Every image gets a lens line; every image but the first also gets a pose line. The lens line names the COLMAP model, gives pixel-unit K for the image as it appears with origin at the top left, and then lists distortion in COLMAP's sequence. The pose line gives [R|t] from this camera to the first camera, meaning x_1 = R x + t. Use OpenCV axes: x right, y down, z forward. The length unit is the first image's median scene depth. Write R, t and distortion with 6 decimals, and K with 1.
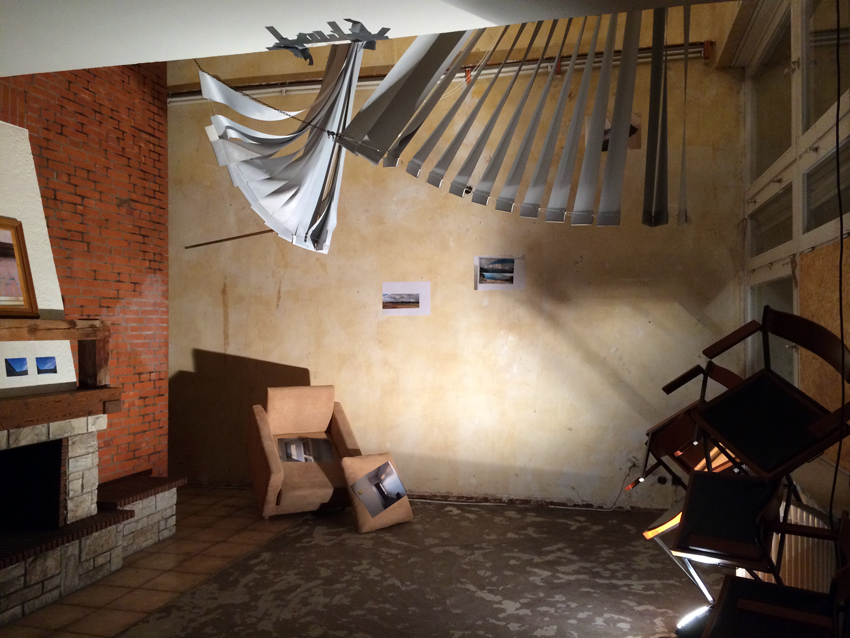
lens RADIAL K [[717.5, 0, 426.6], [0, 717.5, 317.9], [0, 0, 1]] dist [0.076962, -0.096393]
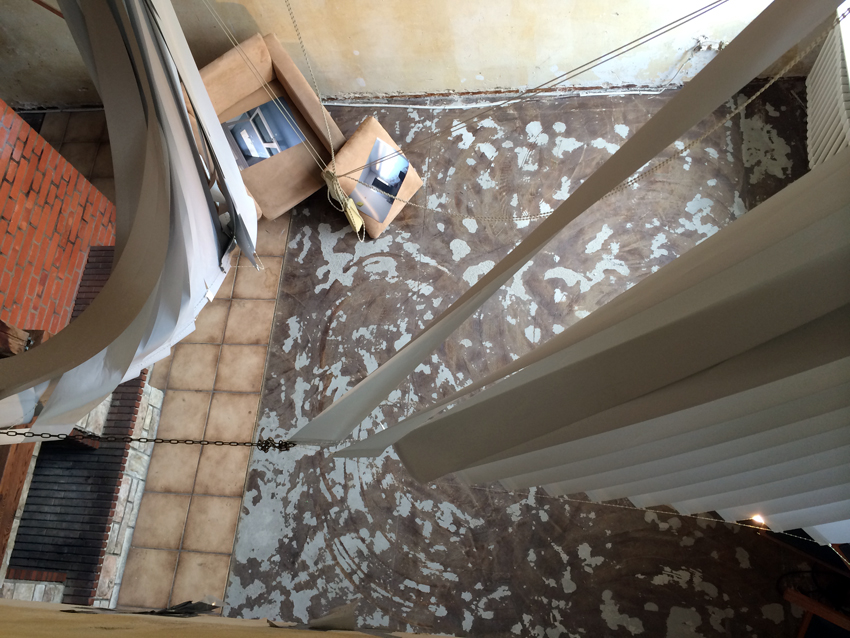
lens RADIAL K [[717.5, 0, 425.3], [0, 717.5, 316.4], [0, 0, 1]] dist [0.076962, -0.096393]
pose [[0.974021, -0.213018, -0.076856, 0.015974], [0.152386, 0.365475, 0.918263, -0.454033], [-0.167518, -0.906119, 0.388442, 0.561040]]
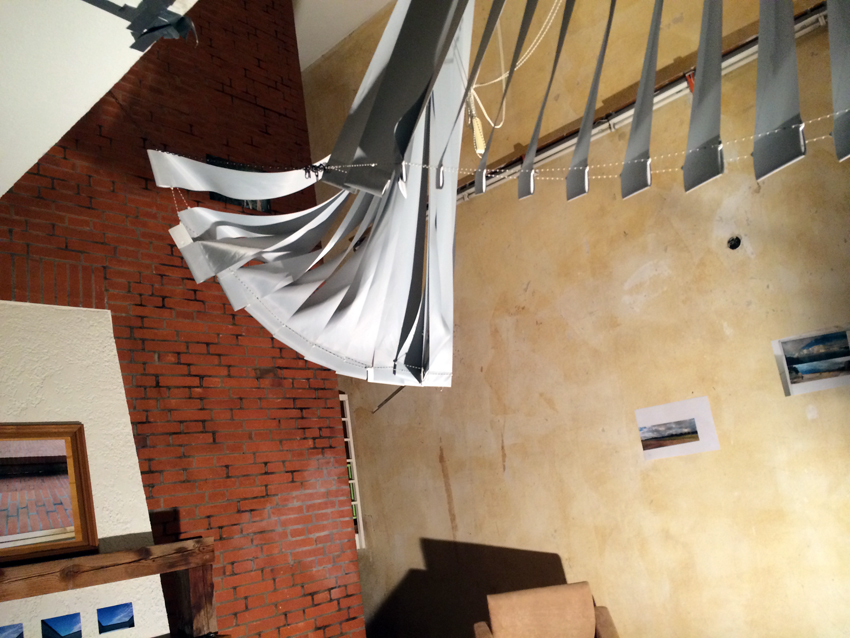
lens RADIAL K [[717.5, 0, 428.7], [0, 717.5, 320.9], [0, 0, 1]] dist [0.076962, -0.096393]
pose [[0.870902, -0.234255, -0.432035, 0.097626], [0.146659, 0.962914, -0.226467, -0.006803], [0.469063, 0.133869, 0.872960, 0.376406]]
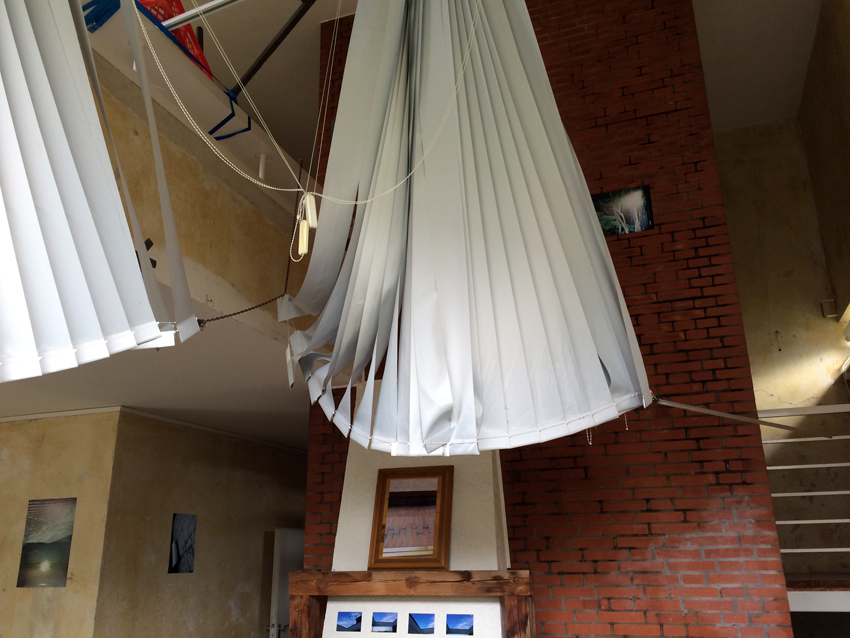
lens RADIAL K [[717.5, 0, 427.2], [0, 717.5, 323.6], [0, 0, 1]] dist [0.076962, -0.096393]
pose [[-0.099594, -0.299445, -0.948901, 0.351766], [0.031333, 0.952226, -0.303783, -0.014296], [0.994535, -0.059987, -0.085454, 0.832051]]
